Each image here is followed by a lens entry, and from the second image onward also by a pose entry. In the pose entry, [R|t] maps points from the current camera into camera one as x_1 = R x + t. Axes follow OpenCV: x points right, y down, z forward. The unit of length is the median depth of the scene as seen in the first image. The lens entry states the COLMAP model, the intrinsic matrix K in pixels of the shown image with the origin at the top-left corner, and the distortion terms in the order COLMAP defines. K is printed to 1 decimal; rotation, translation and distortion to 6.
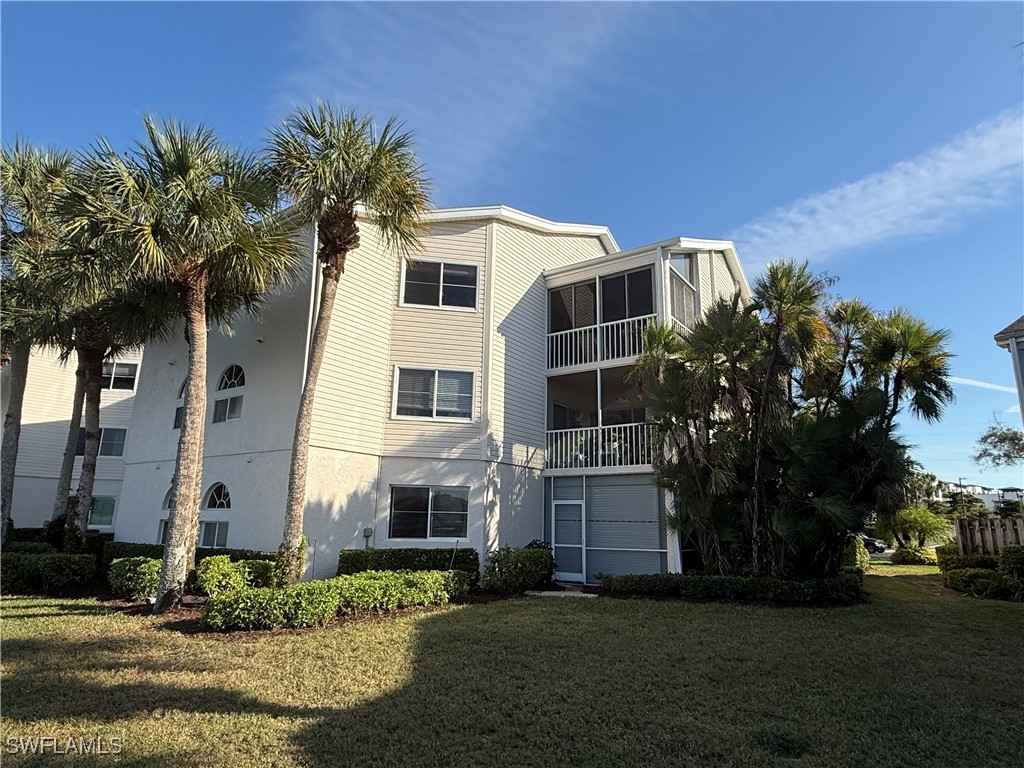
lens RADIAL K [[597.1, 0, 512.0], [0, 597.1, 384.0], [0, 0, 1]] dist [-0.000024, -0.000160]
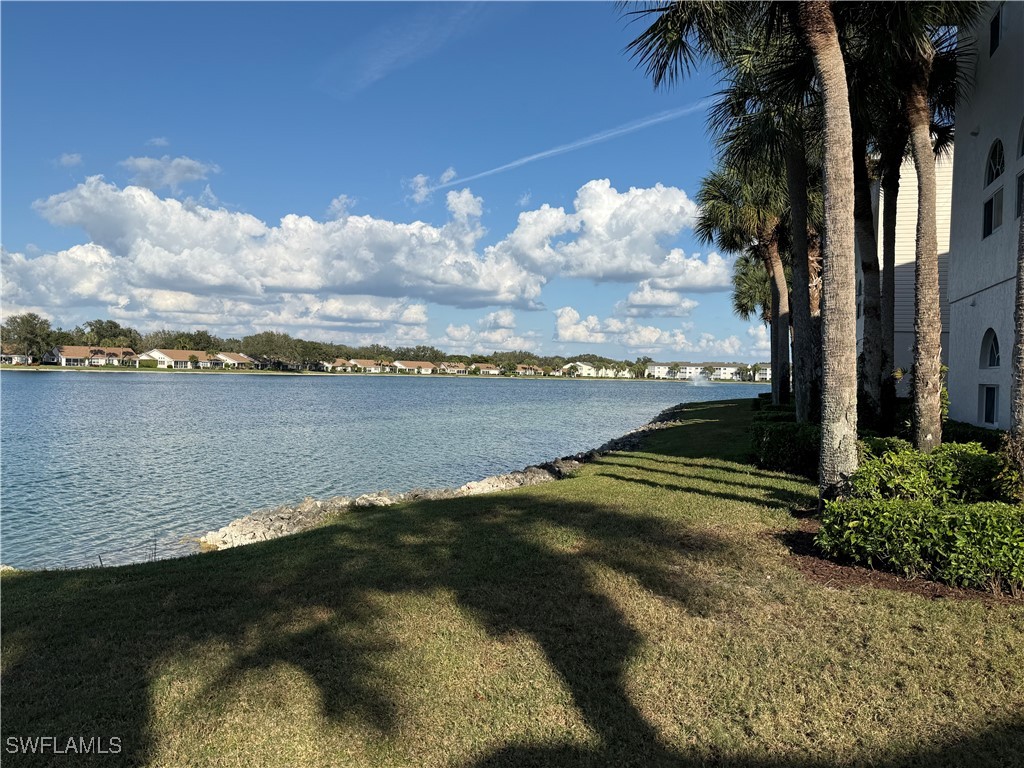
lens RADIAL K [[850.2, 0, 512.0], [0, 850.2, 384.0], [0, 0, 1]] dist [0.000329, 0.000601]
pose [[0.273605, -0.000636, -0.961842, 0.229591], [0.201858, 0.977768, 0.056774, 0.125643], [0.940422, -0.209689, 0.267651, 0.490358]]
